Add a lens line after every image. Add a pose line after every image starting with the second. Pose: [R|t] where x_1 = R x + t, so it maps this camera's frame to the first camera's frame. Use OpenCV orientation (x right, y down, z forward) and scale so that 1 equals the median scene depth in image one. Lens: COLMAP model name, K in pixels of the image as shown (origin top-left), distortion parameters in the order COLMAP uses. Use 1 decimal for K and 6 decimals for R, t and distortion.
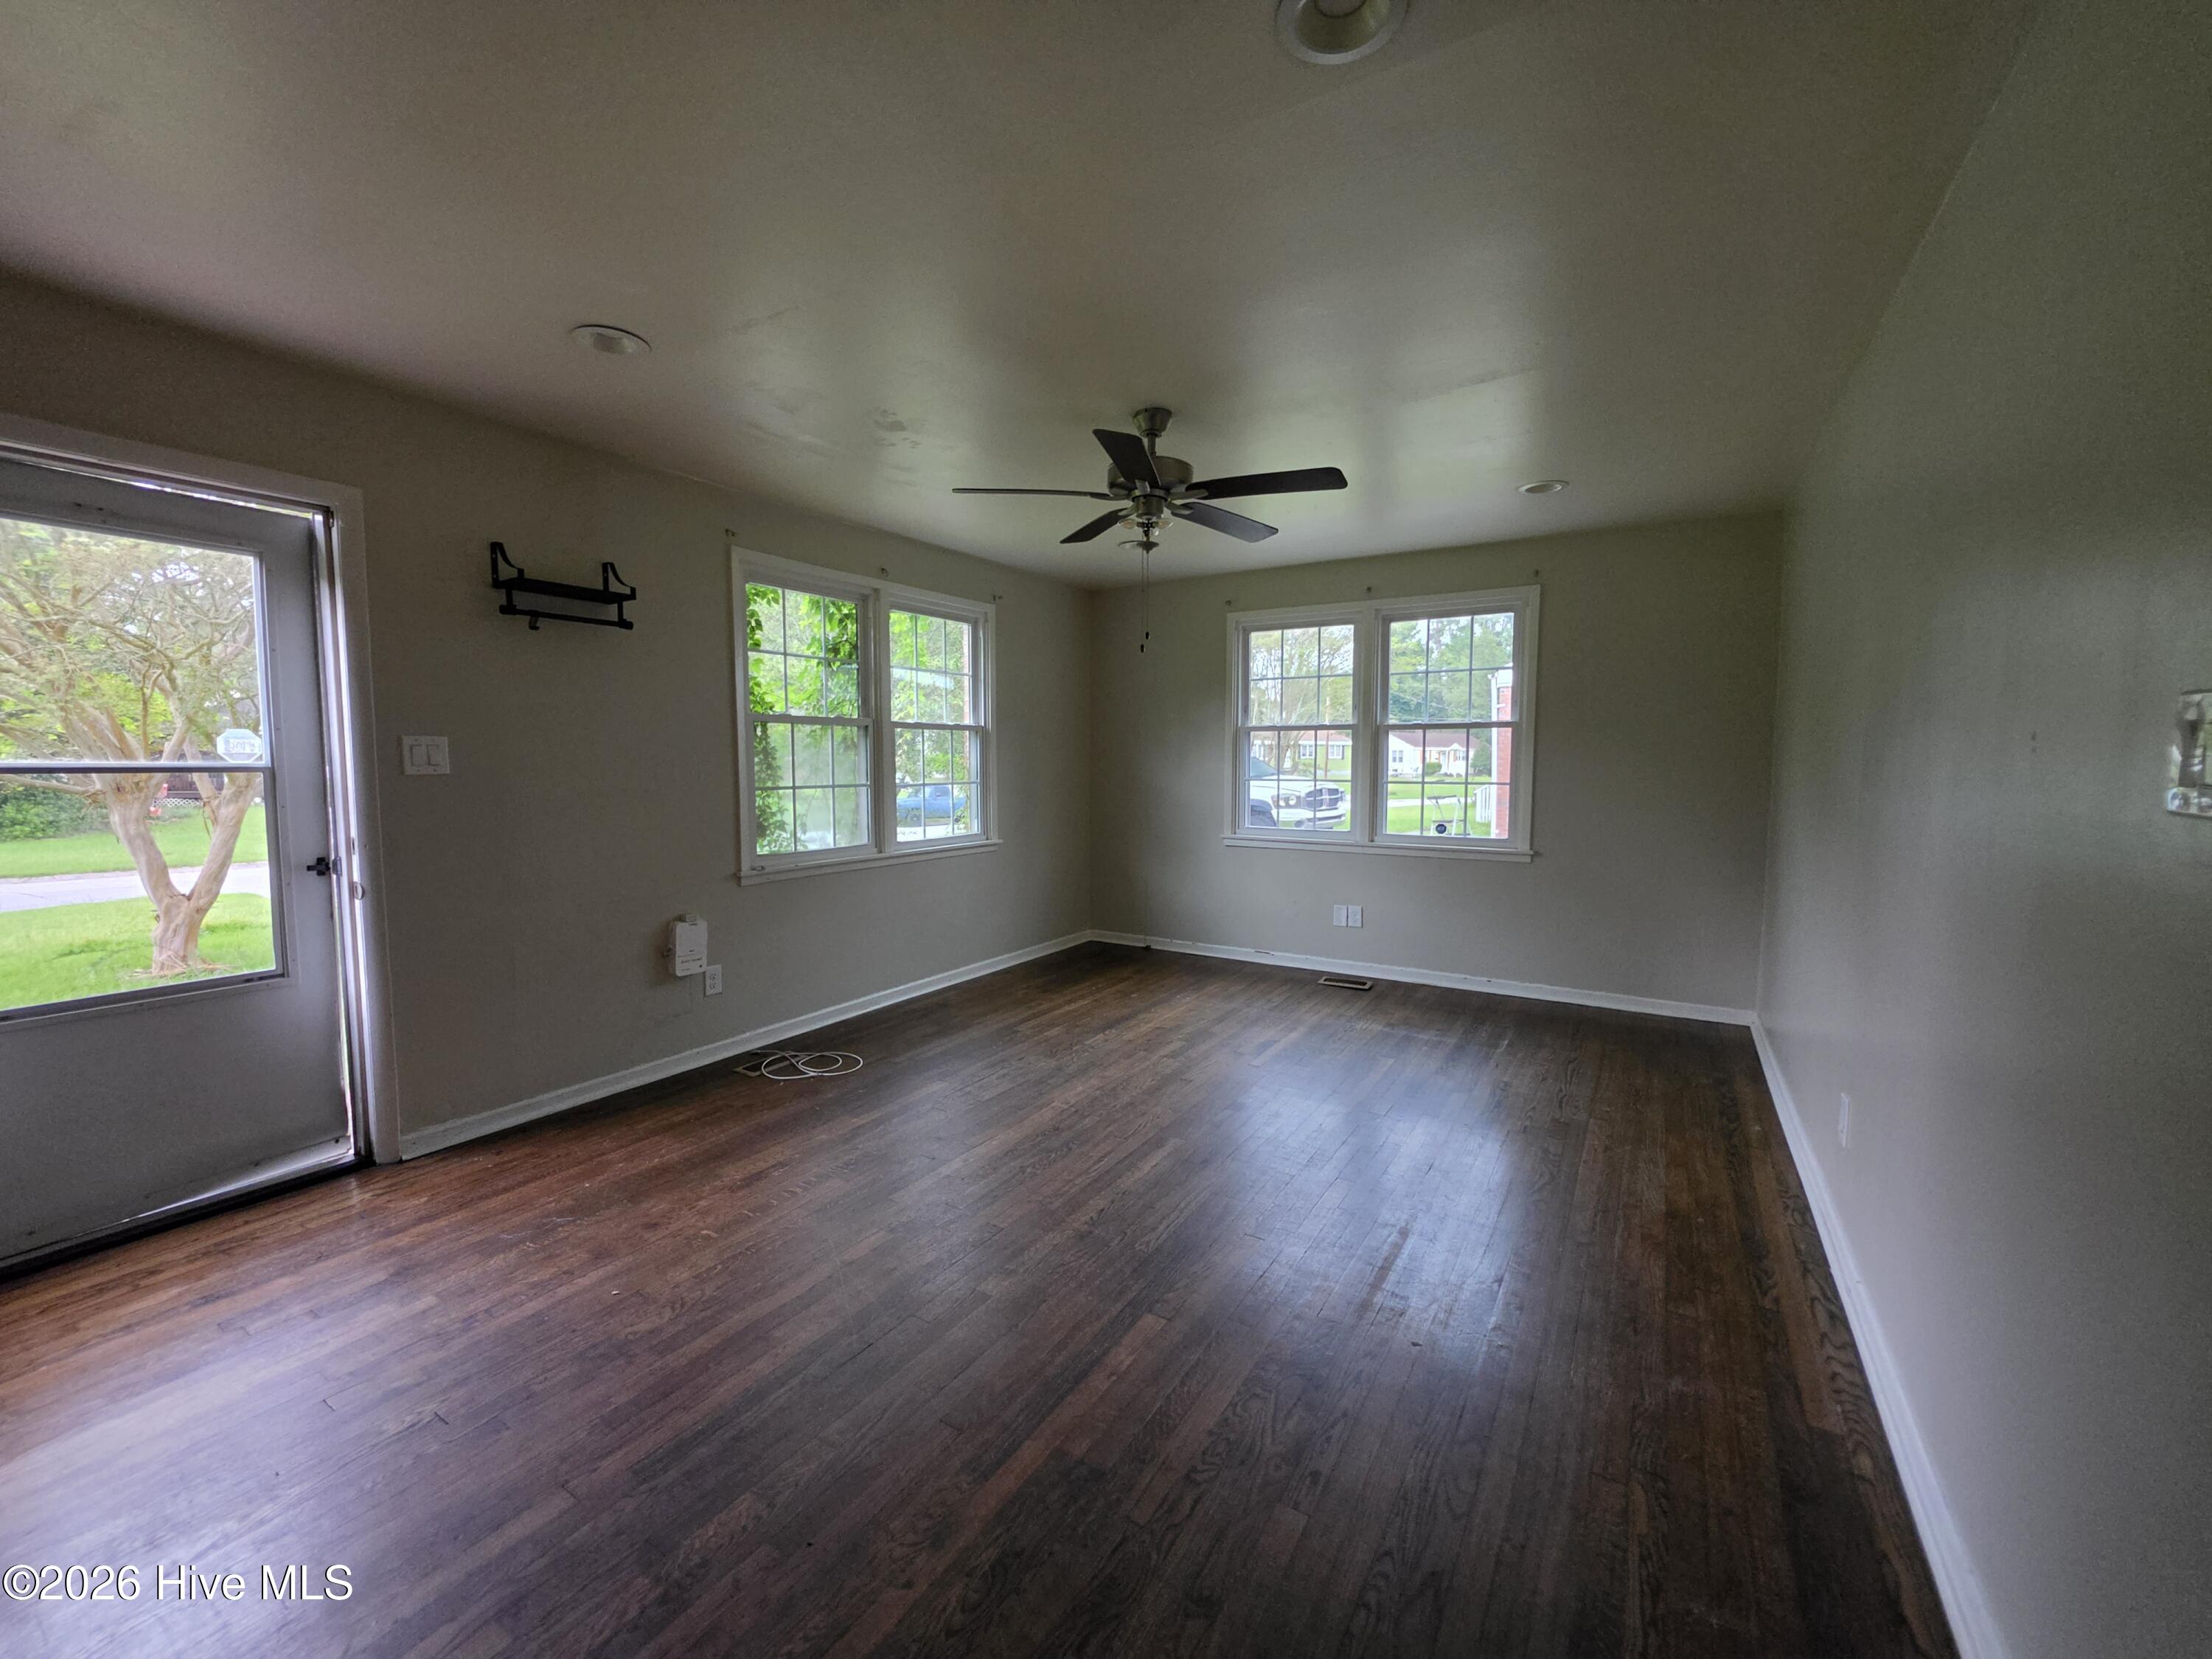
lens RADIAL K [[876.4, 0, 1101.6], [0, 876.4, 830.5], [0, 0, 1]] dist [-0.000057, 0.000027]
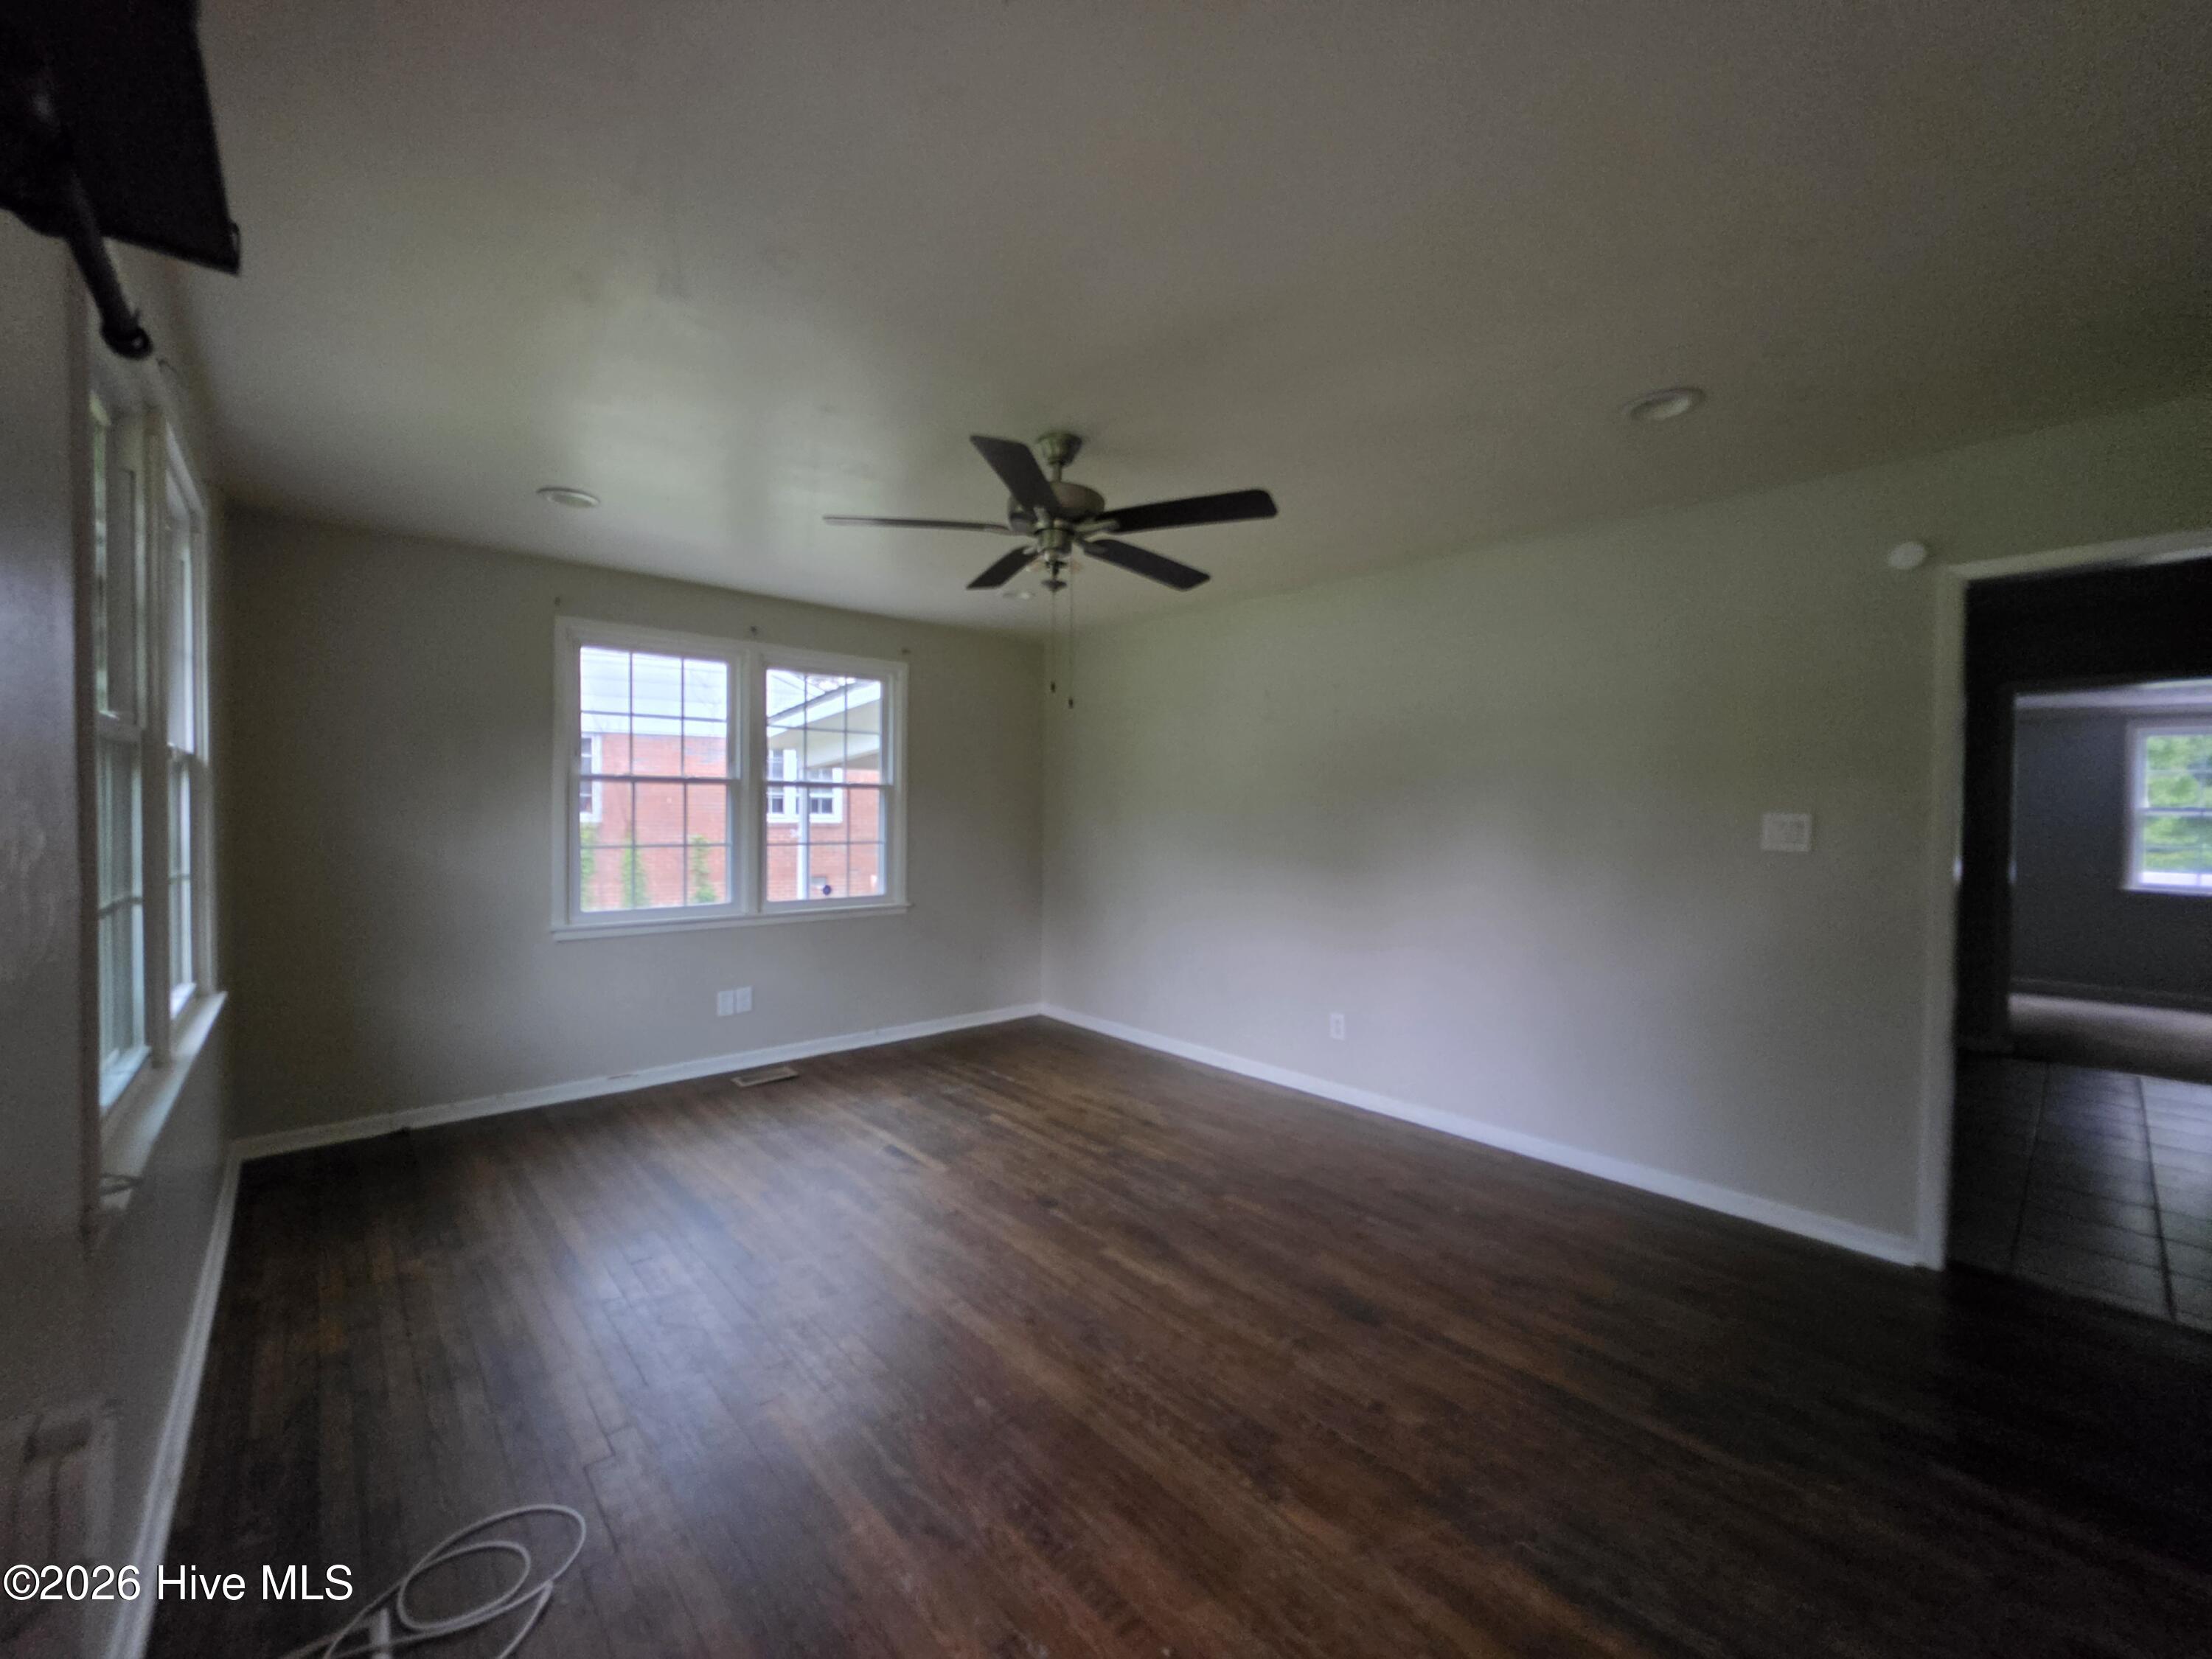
lens RADIAL K [[876.4, 0, 1101.6], [0, 876.4, 830.5], [0, 0, 1]] dist [-0.000057, 0.000027]
pose [[0.298724, -0.022264, 0.954080, -0.457593], [0.067316, 0.997729, 0.002206, -0.050163], [-0.951962, 0.063566, 0.299544, 0.418488]]
